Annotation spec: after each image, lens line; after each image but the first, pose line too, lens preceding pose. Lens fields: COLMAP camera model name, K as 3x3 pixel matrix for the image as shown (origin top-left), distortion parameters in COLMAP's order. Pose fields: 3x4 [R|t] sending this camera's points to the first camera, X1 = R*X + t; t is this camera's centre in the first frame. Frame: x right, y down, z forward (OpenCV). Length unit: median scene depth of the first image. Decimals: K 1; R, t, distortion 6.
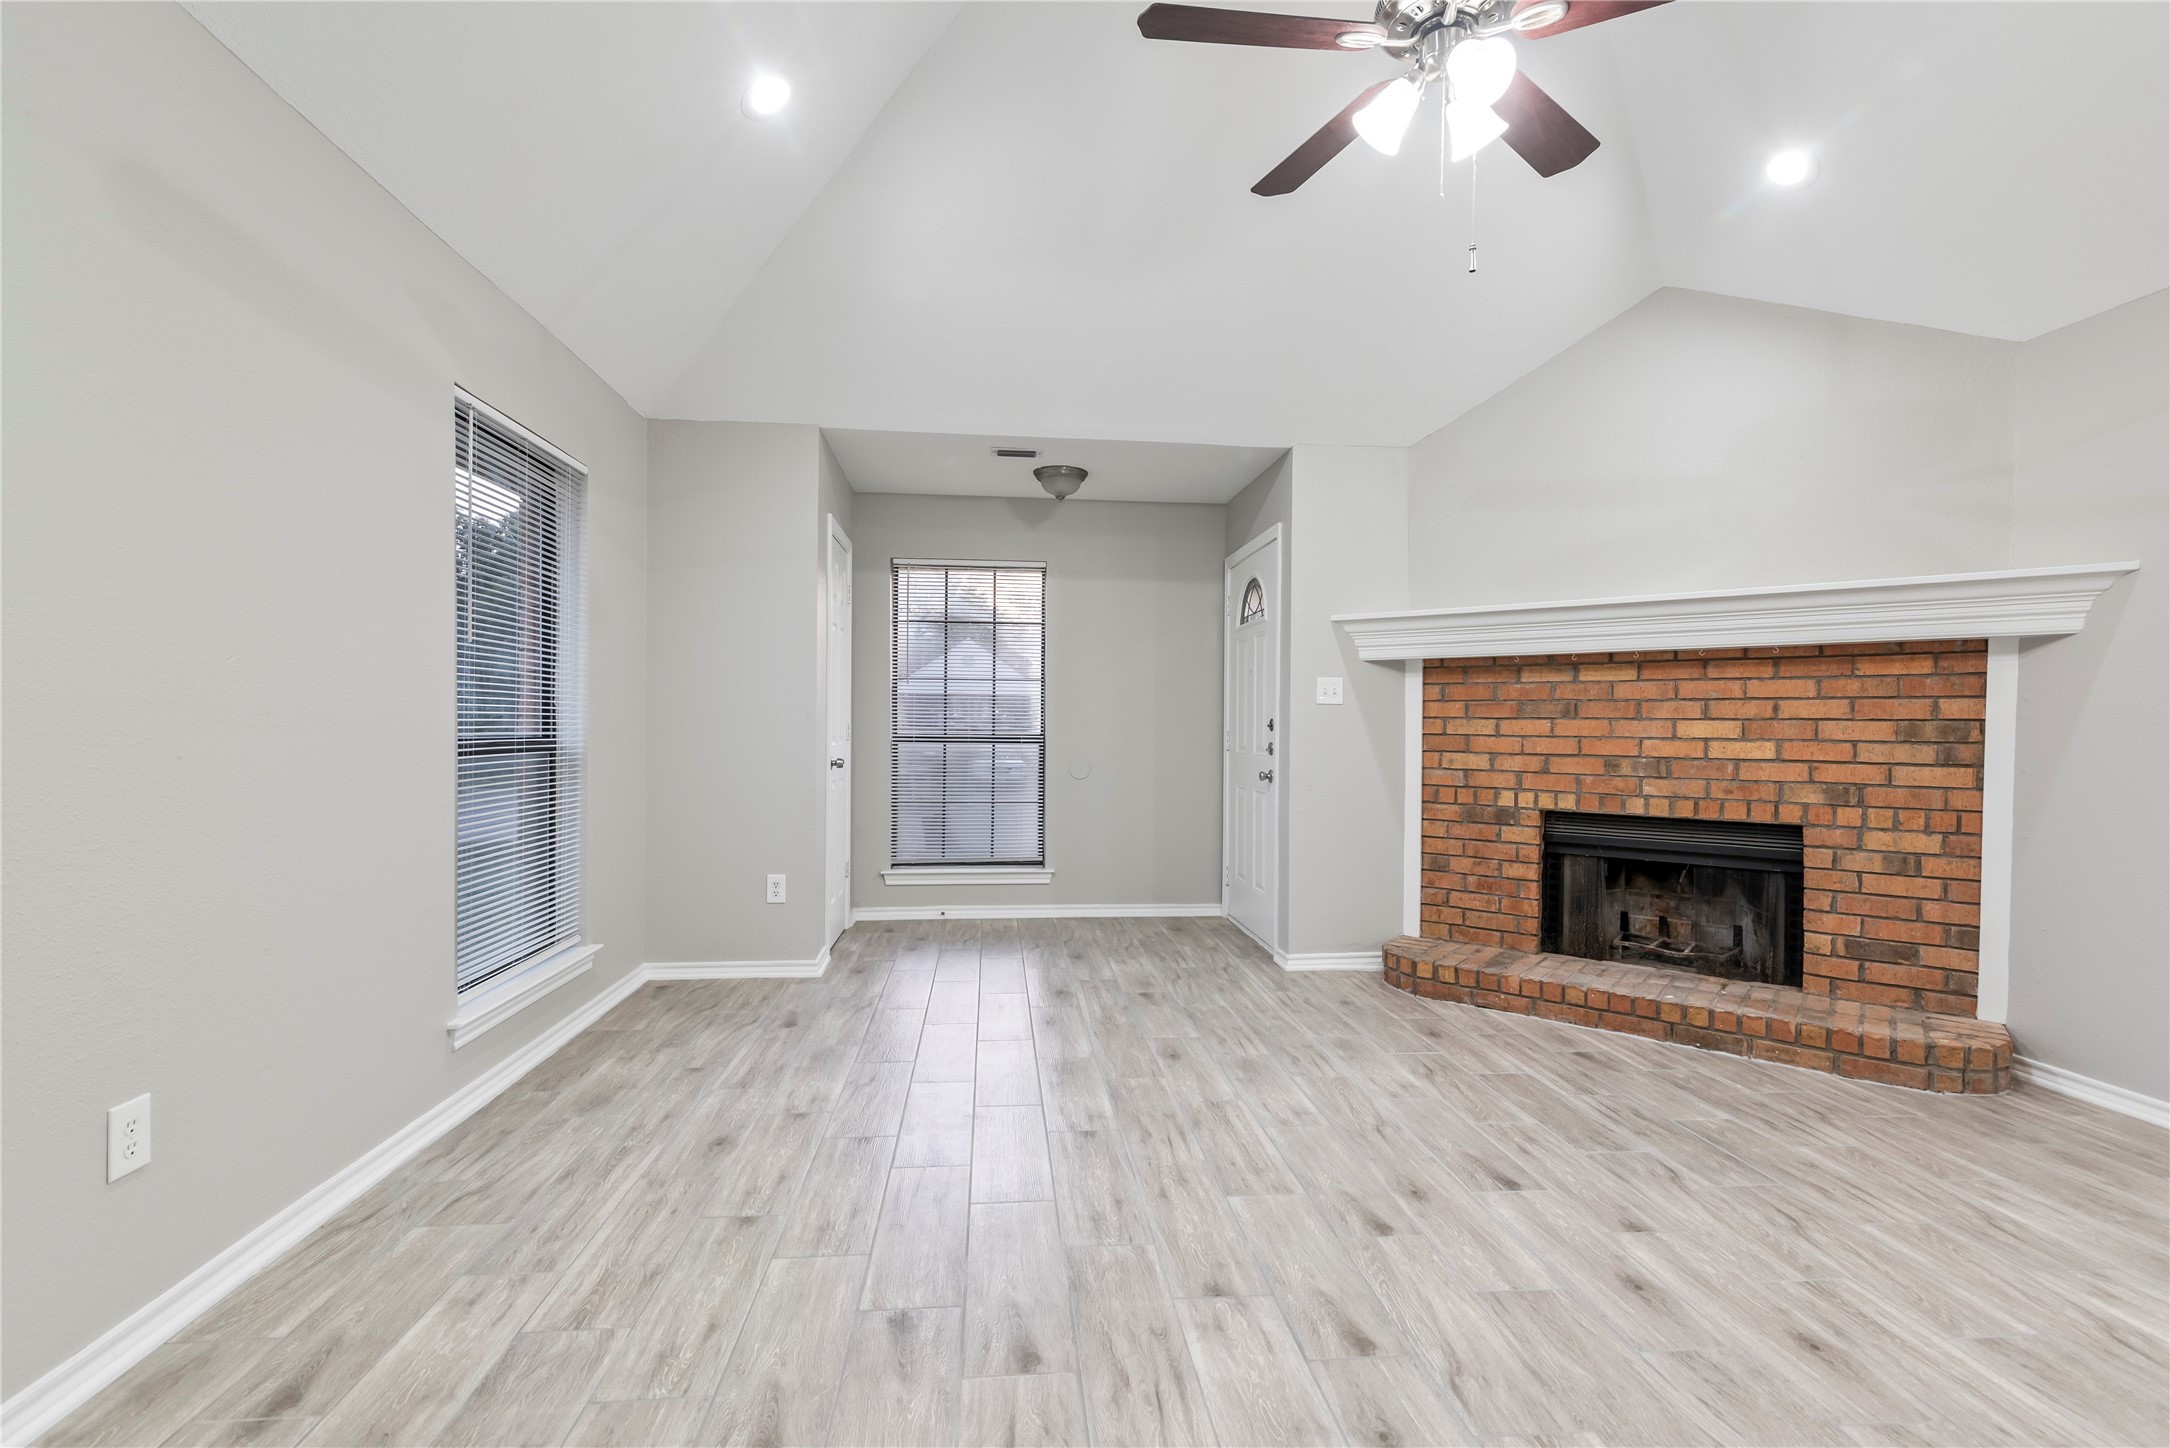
lens RADIAL K [[991.2, 0, 1083.3], [0, 991.2, 736.6], [0, 0, 1]] dist [0.011398, -0.000593]
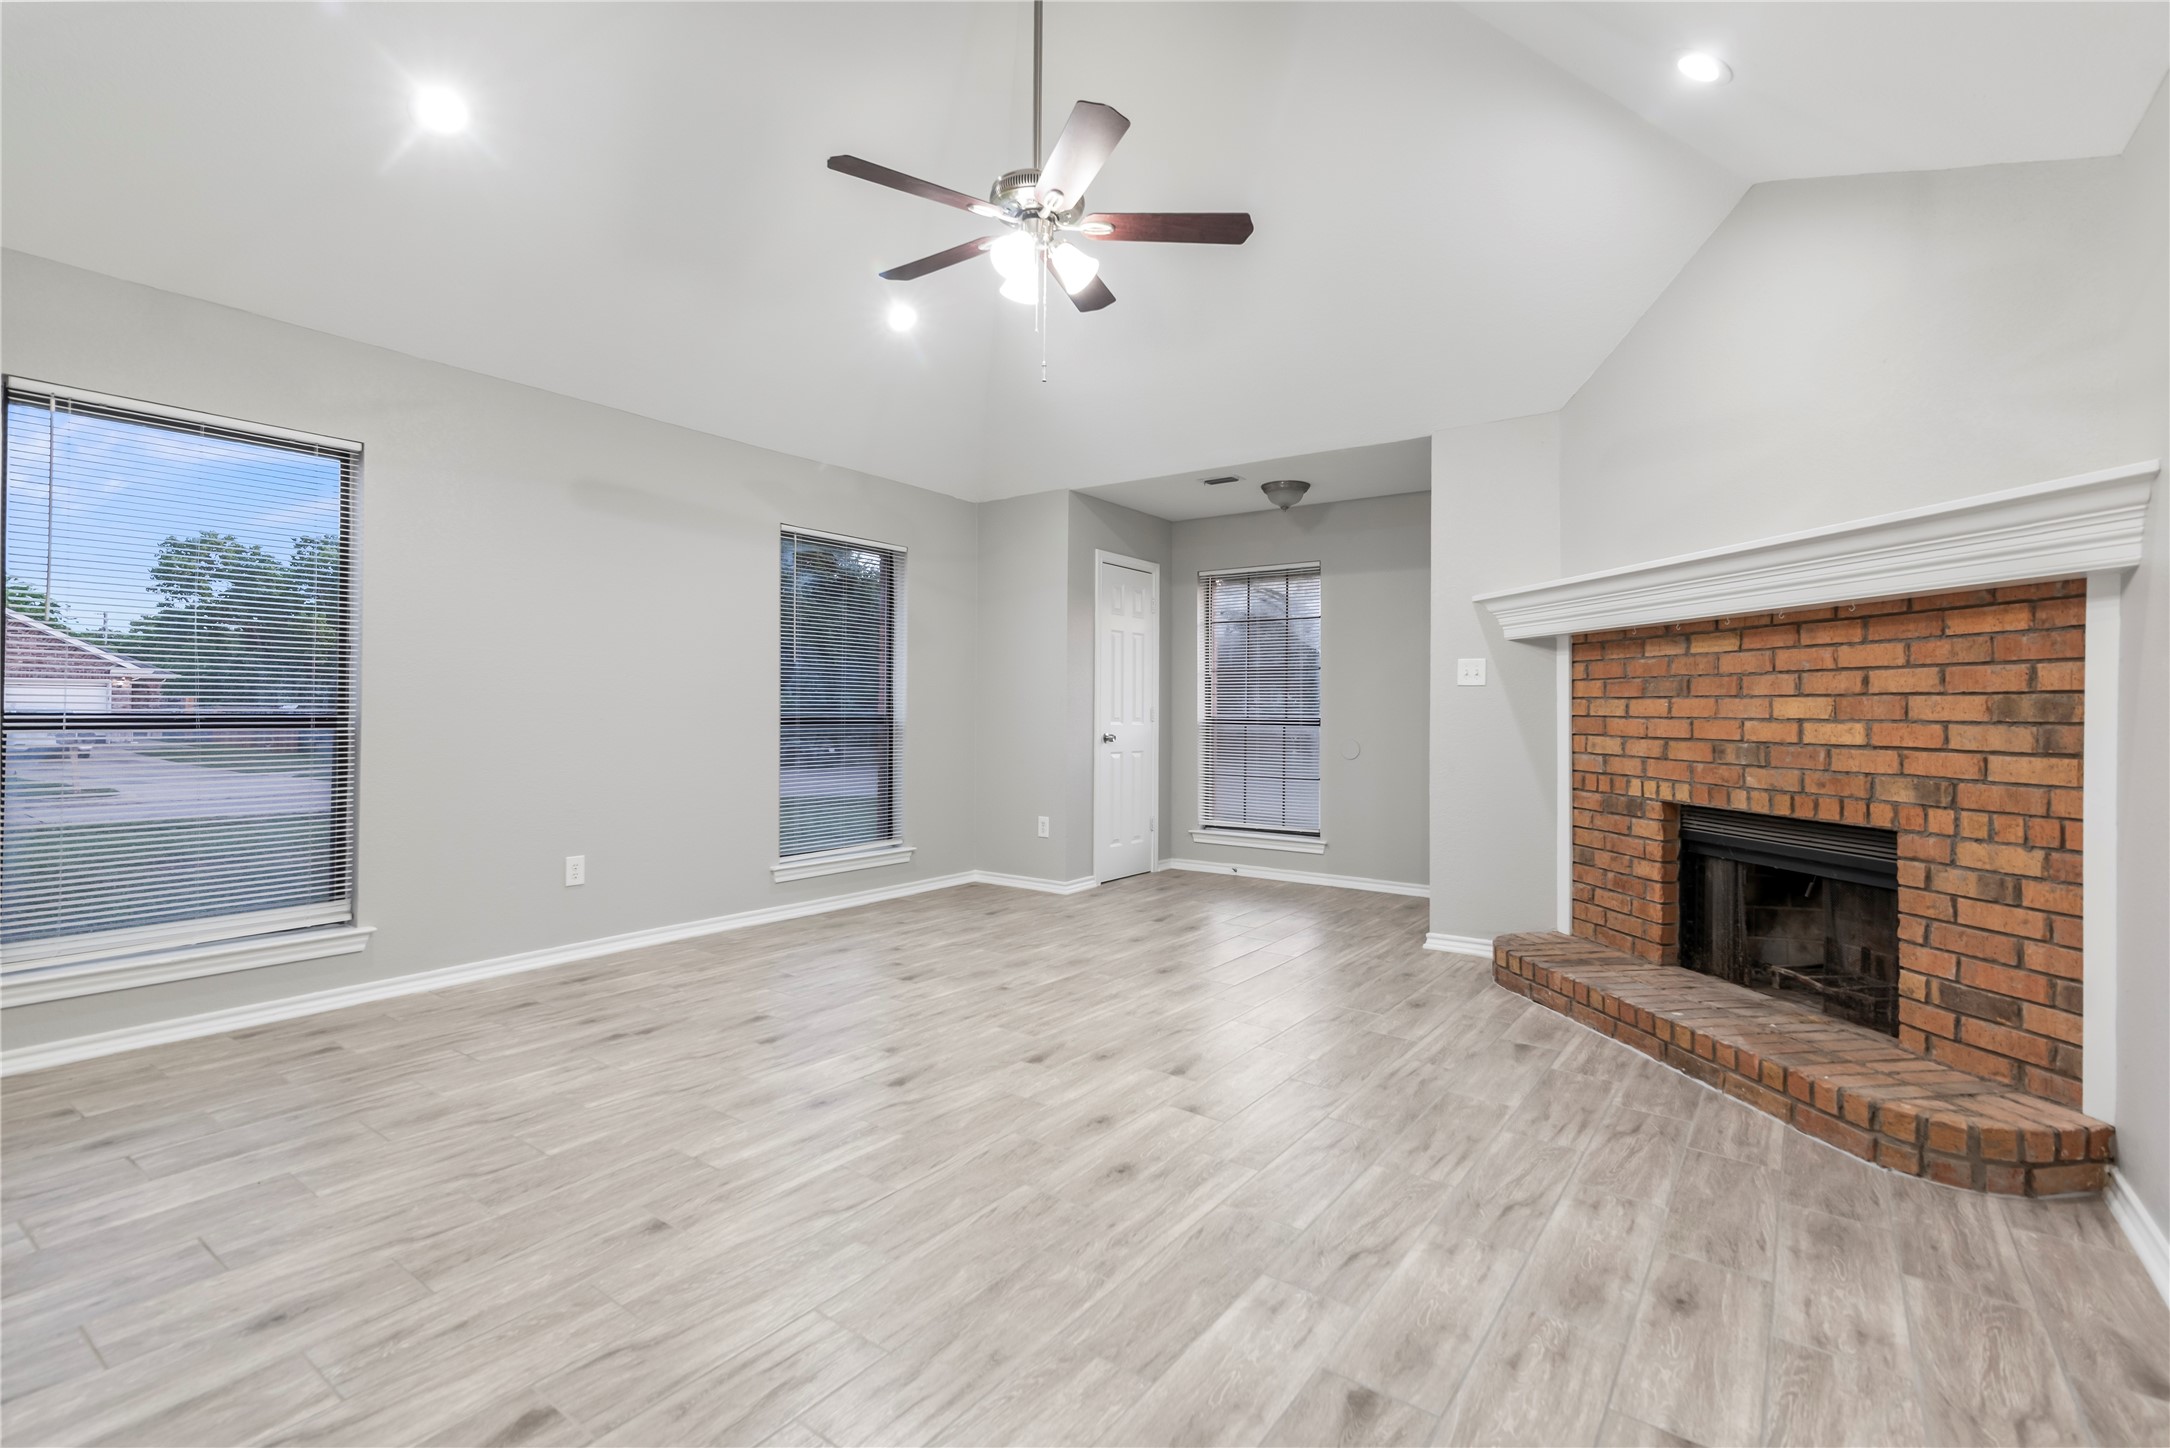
lens RADIAL K [[991.2, 0, 1064.4], [0, 991.2, 715.9], [0, 0, 1]] dist [0.011398, -0.000593]
pose [[0.745534, 0.001238, -0.666466, 0.770831], [-0.009722, 0.999912, -0.009018, 0.013348], [0.666396, 0.013203, 0.745481, -0.013197]]
